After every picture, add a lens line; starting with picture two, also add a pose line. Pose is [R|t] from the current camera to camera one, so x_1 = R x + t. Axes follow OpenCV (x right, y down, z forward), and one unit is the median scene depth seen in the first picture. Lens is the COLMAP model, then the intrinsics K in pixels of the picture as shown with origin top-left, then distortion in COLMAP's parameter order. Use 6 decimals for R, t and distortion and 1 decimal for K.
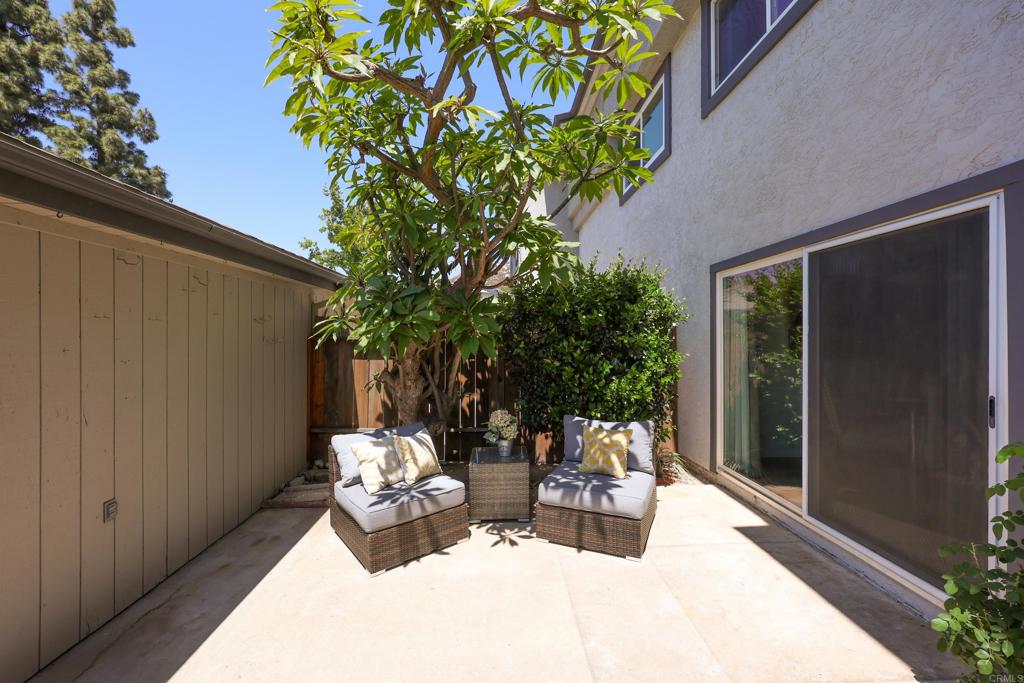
lens RADIAL K [[417.2, 0, 508.0], [0, 417.2, 343.1], [0, 0, 1]] dist [0.002665, 0.000132]
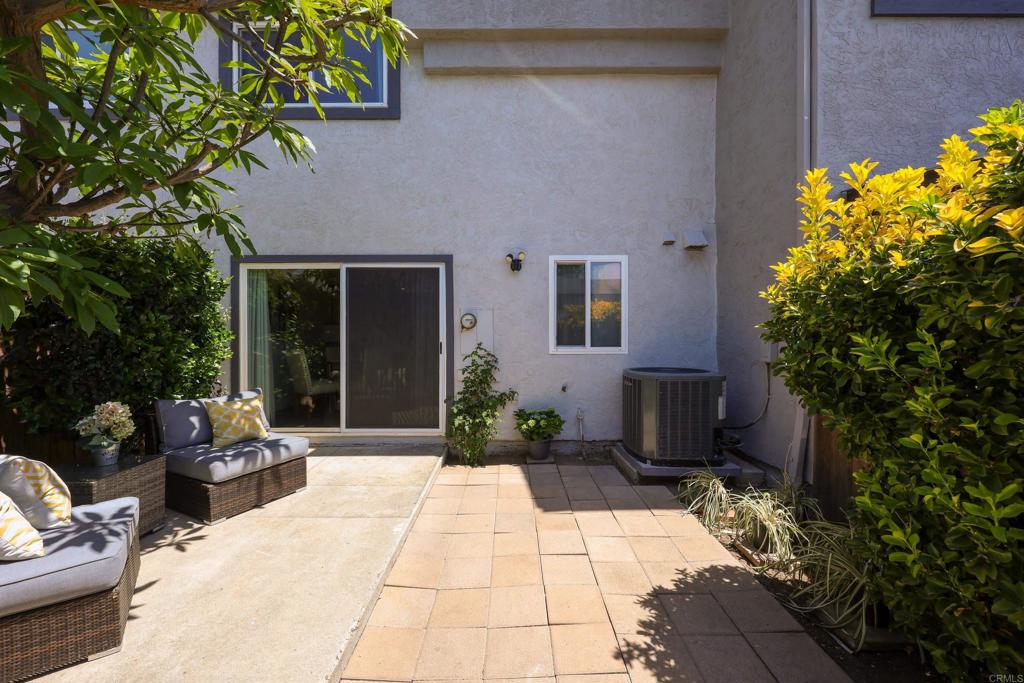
lens RADIAL K [[417.2, 0, 510.1], [0, 417.2, 338.3], [0, 0, 1]] dist [0.002665, 0.000132]
pose [[0.014304, -0.000625, 0.999898, -0.882424], [0.011330, 0.999936, 0.000463, 0.065947], [-0.999834, 0.011322, 0.014310, 0.329240]]
